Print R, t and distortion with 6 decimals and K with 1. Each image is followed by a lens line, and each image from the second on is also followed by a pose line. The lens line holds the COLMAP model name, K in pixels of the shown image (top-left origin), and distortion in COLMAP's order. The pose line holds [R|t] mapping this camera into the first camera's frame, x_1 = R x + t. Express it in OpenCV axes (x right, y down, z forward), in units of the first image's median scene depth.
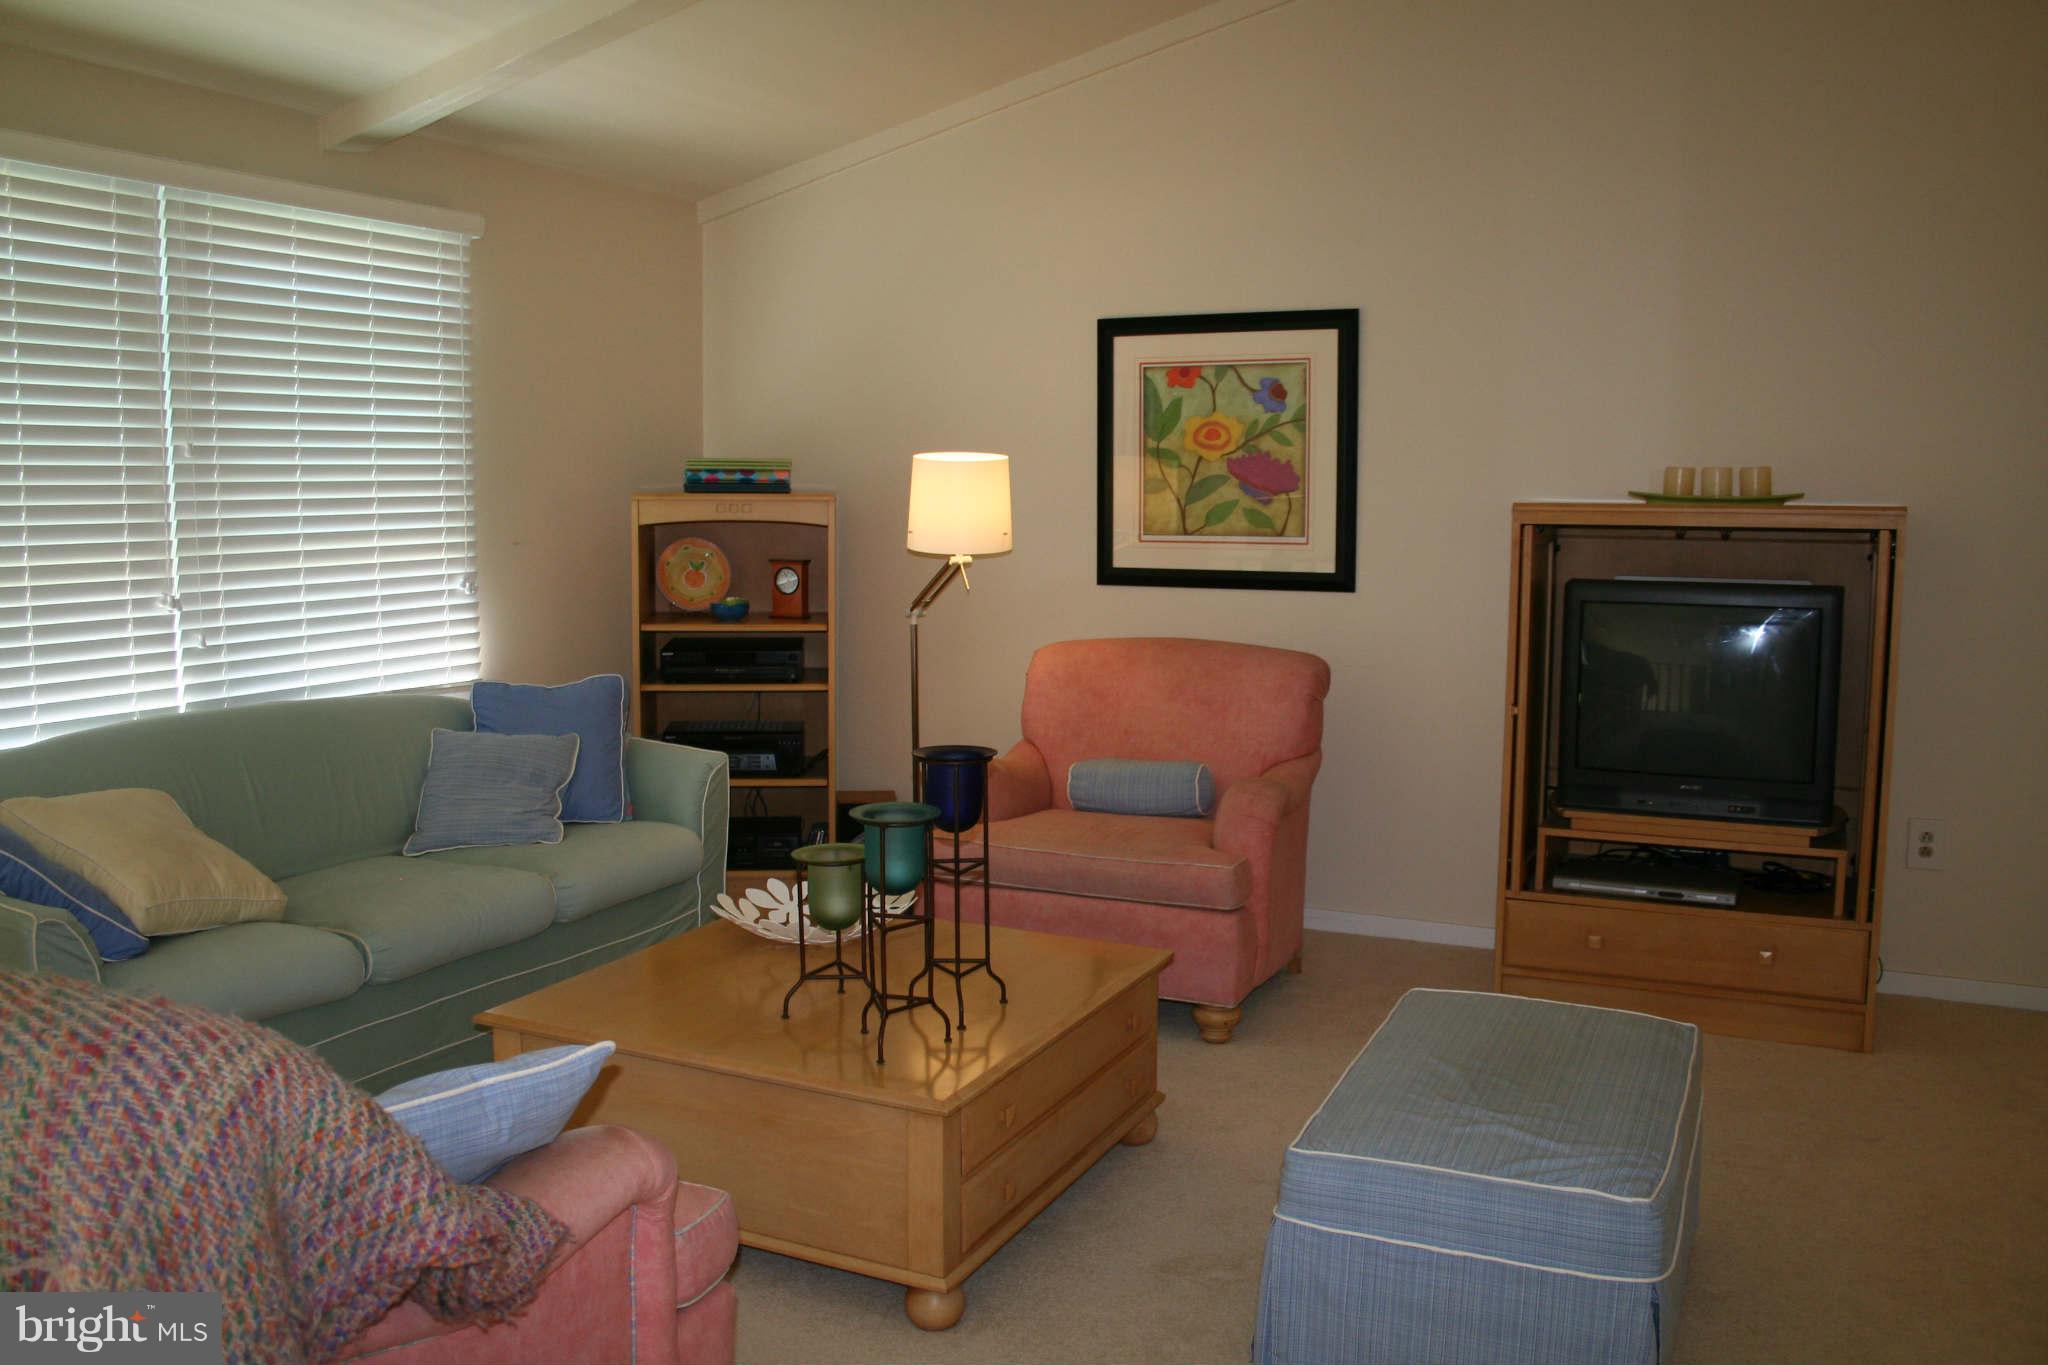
lens RADIAL K [[1724.4, 0, 1006.6], [0, 1724.4, 677.6], [0, 0, 1]] dist [-0.140613, 0.120522]
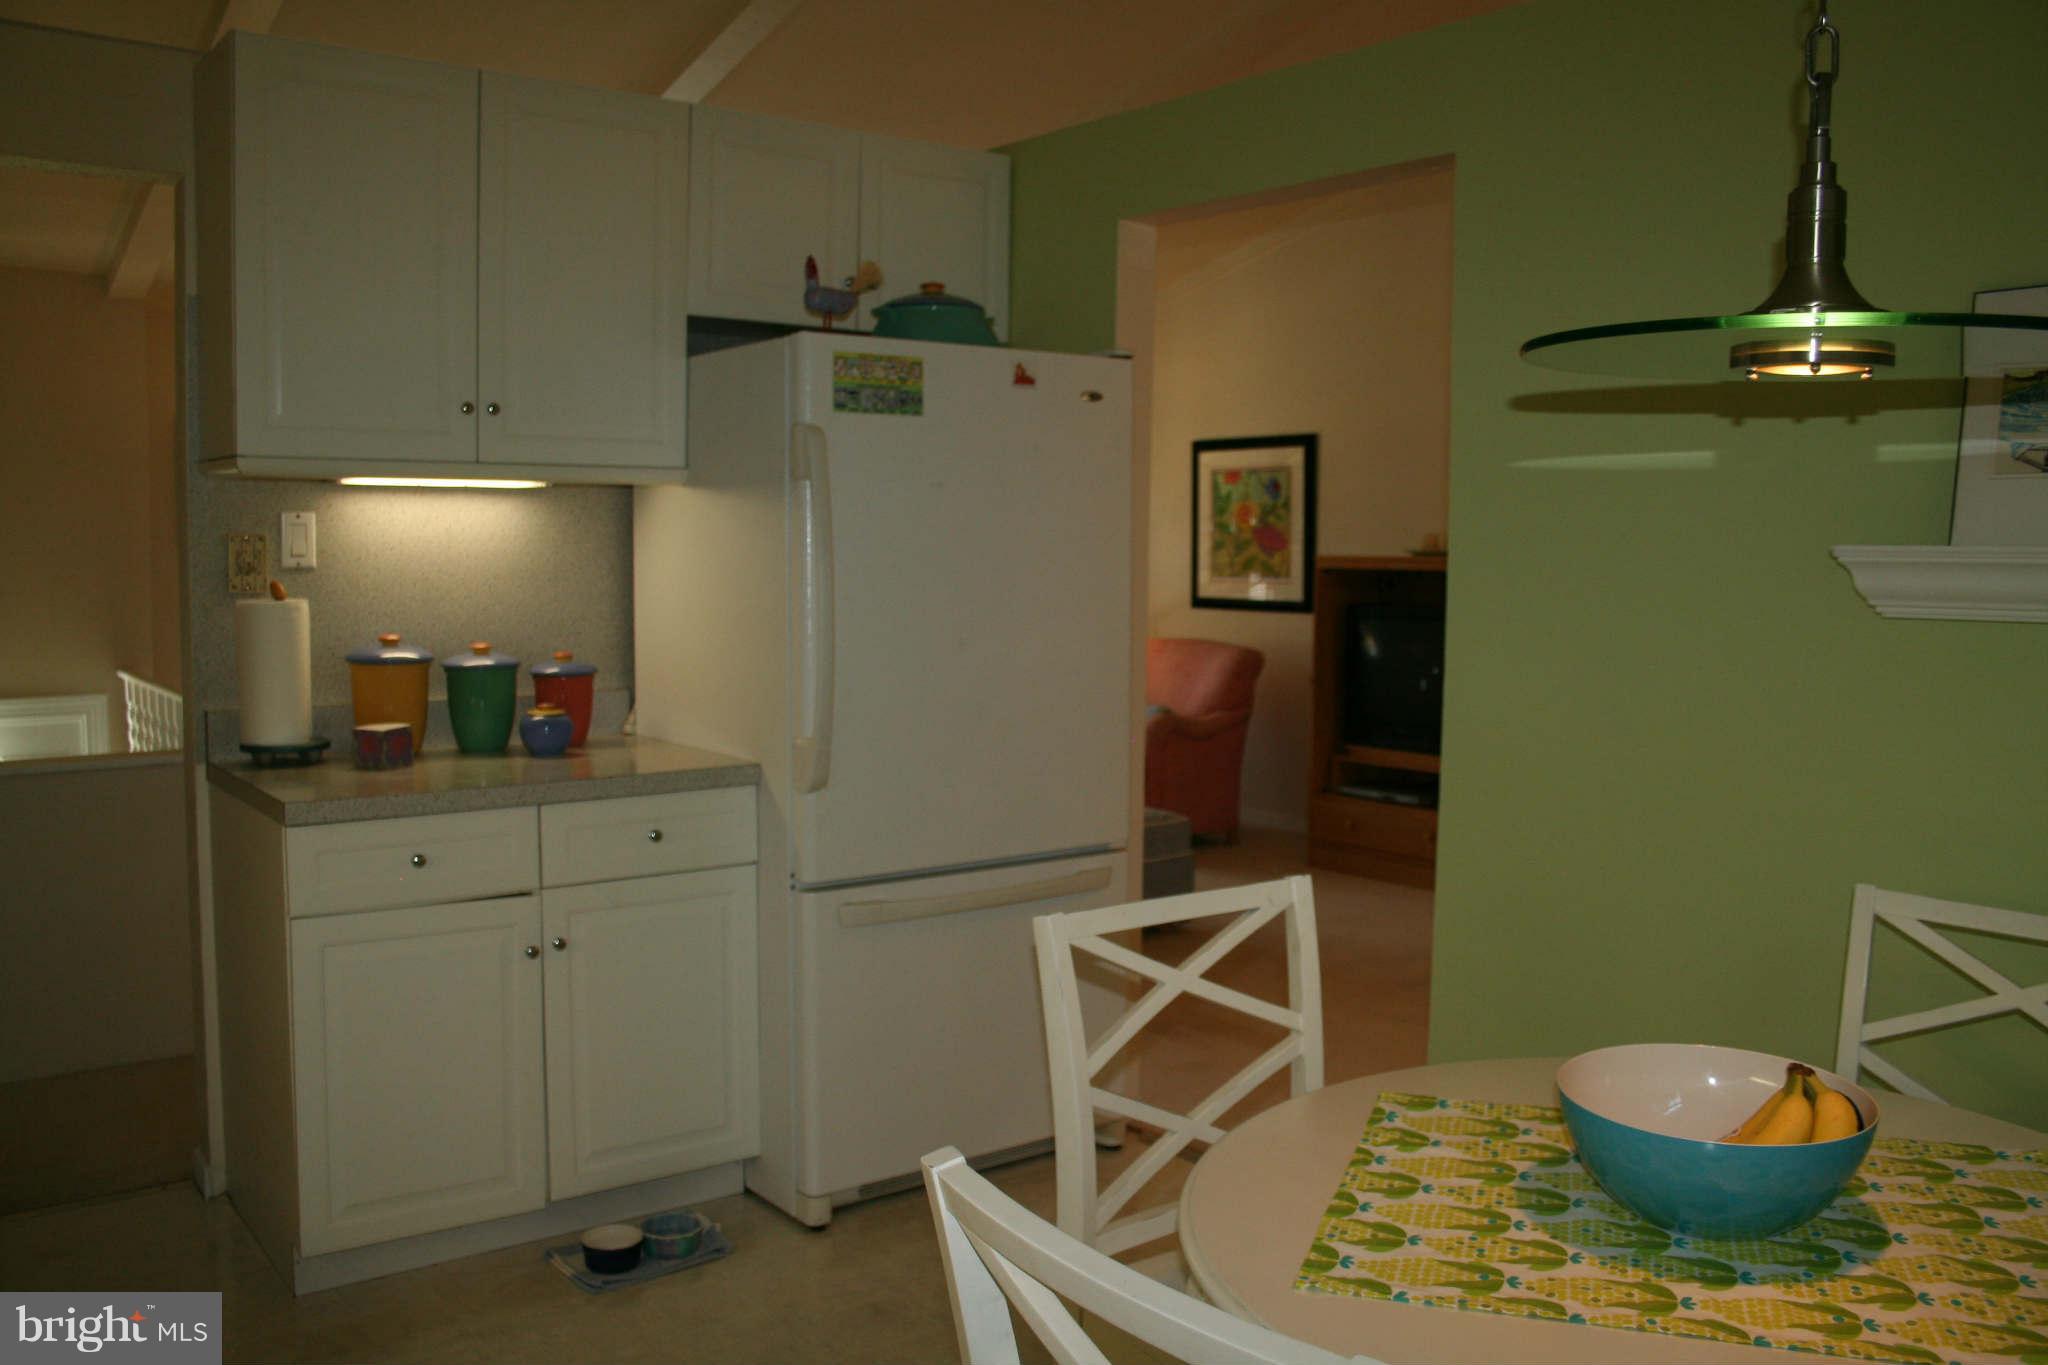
lens RADIAL K [[1724.4, 0, 1006.6], [0, 1724.4, 677.6], [0, 0, 1]] dist [-0.140613, 0.120522]
pose [[0.888444, 0.042175, -0.457044, 0.684299], [-0.059646, 0.997934, -0.023859, 0.063371], [0.455094, 0.048458, 0.889124, -0.526068]]
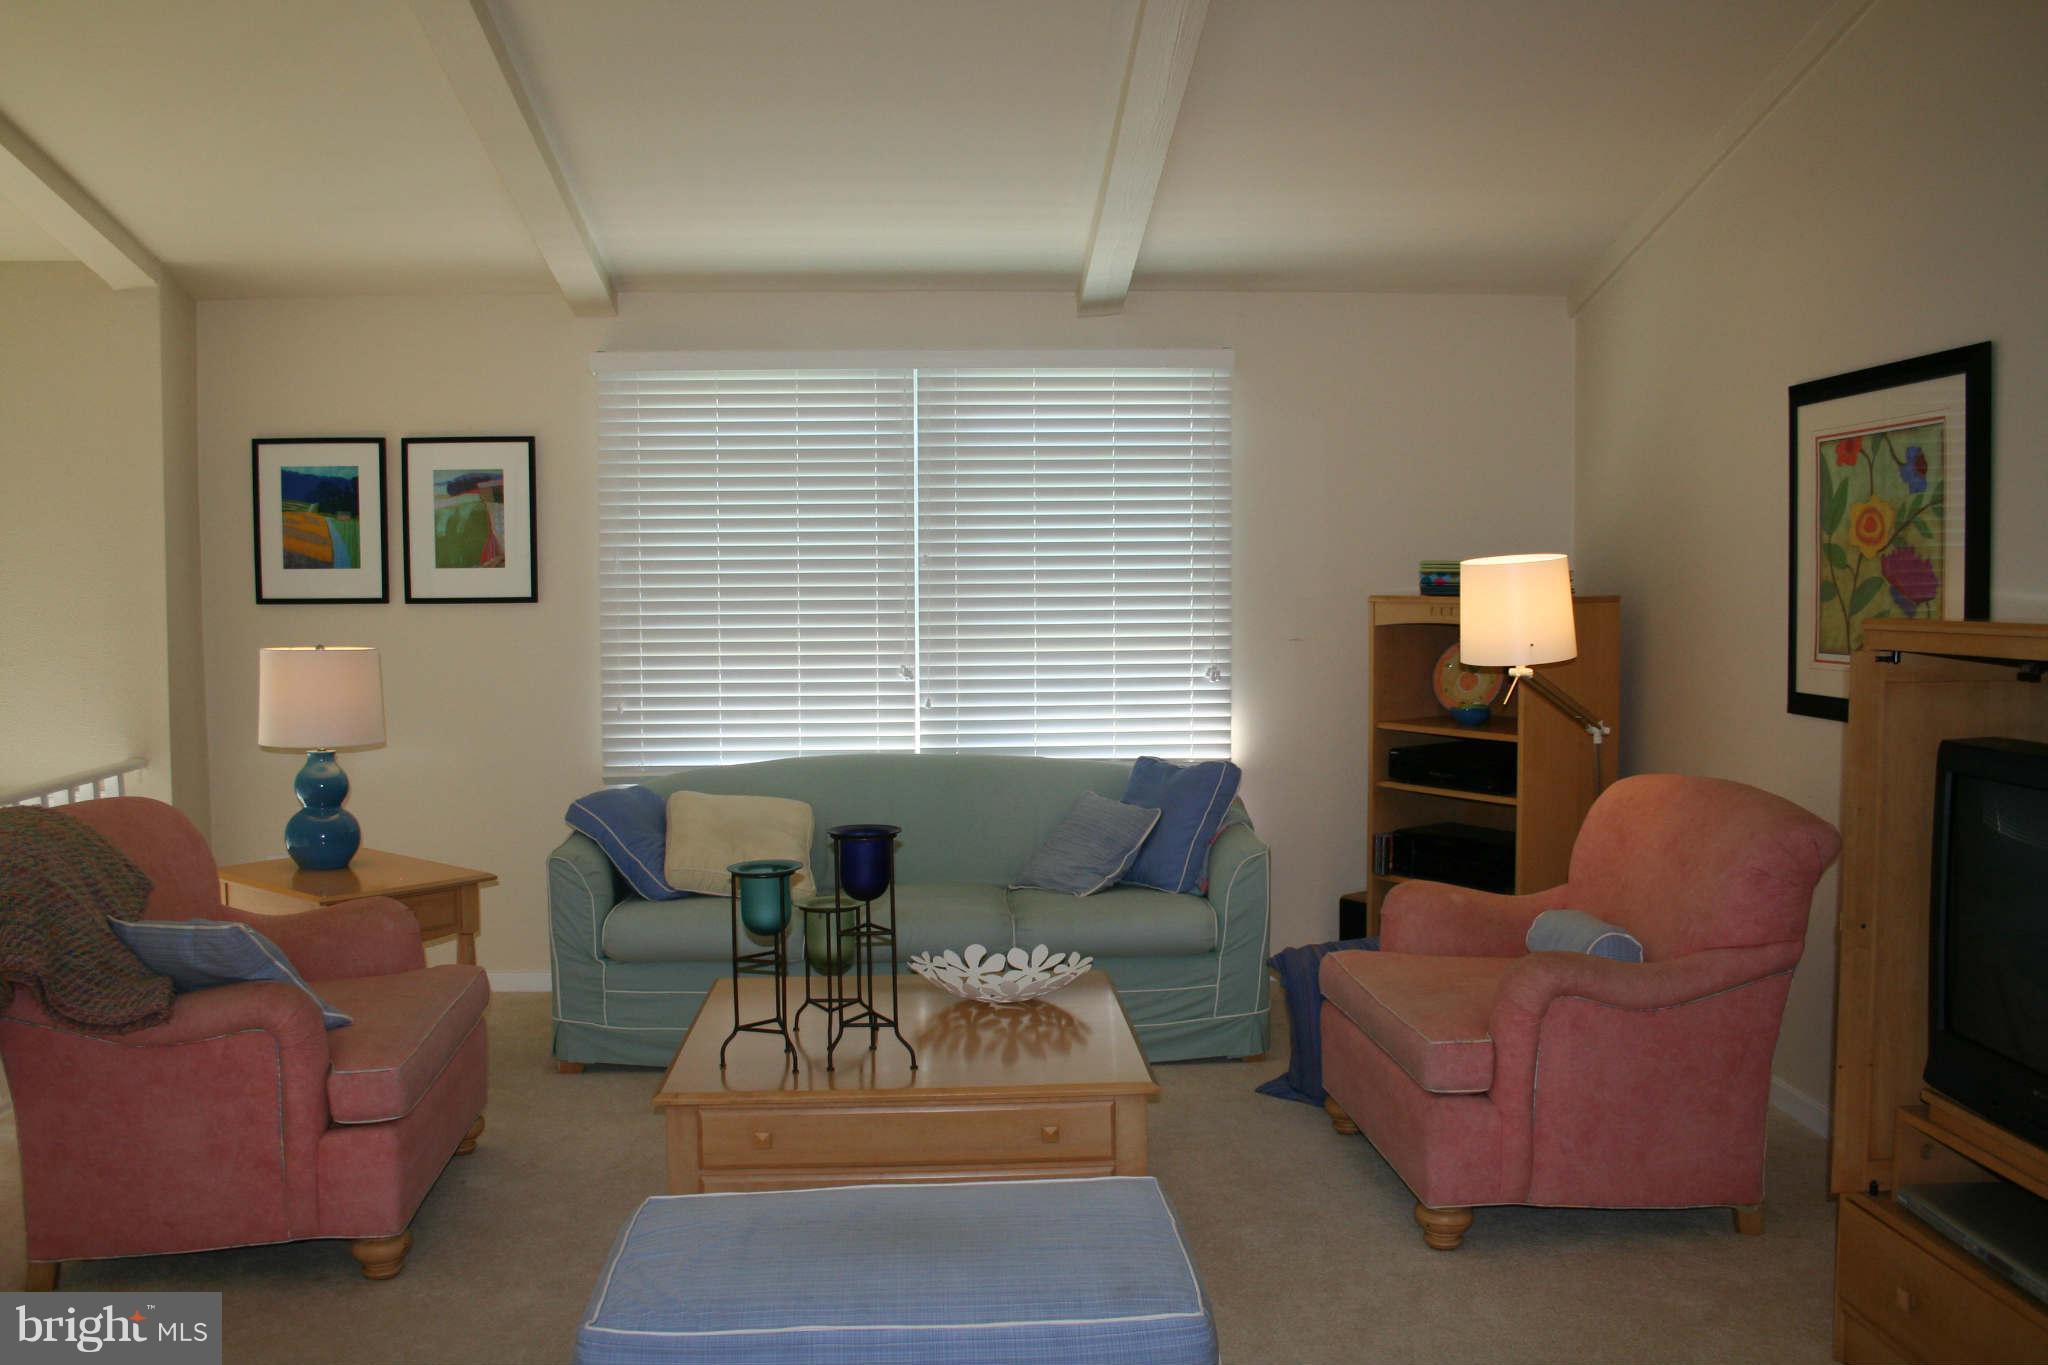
lens RADIAL K [[1724.4, 0, 1006.6], [0, 1724.4, 677.6], [0, 0, 1]] dist [-0.140613, 0.120522]
pose [[0.480858, 0.046351, -0.875573, 0.618090], [-0.091969, 0.995759, 0.002205, -0.041649], [0.871962, 0.079465, 0.483081, 0.322385]]
